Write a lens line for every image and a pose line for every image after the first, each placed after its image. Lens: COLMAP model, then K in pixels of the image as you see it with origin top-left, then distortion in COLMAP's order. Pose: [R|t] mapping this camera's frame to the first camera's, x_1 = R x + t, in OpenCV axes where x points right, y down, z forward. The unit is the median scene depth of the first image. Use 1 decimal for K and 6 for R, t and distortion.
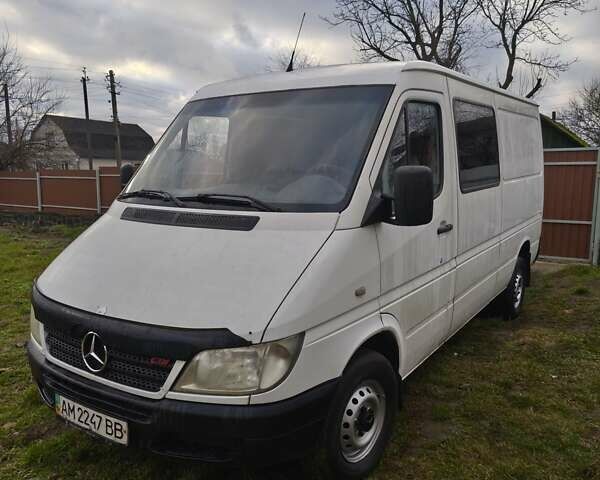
lens RADIAL K [[529.2, 0, 299.2], [0, 529.2, 242.9], [0, 0, 1]] dist [0.054567, -0.001122]
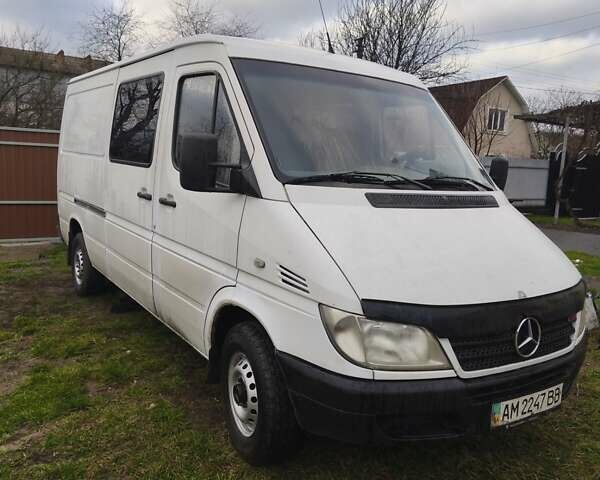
lens RADIAL K [[529.2, 0, 296.4], [0, 529.2, 239.4], [0, 0, 1]] dist [0.054567, -0.001122]
pose [[0.396130, -0.130341, 0.908896, -1.393736], [0.105042, 0.989808, 0.096163, -0.108721], [-0.912166, 0.057379, 0.405784, 0.961453]]
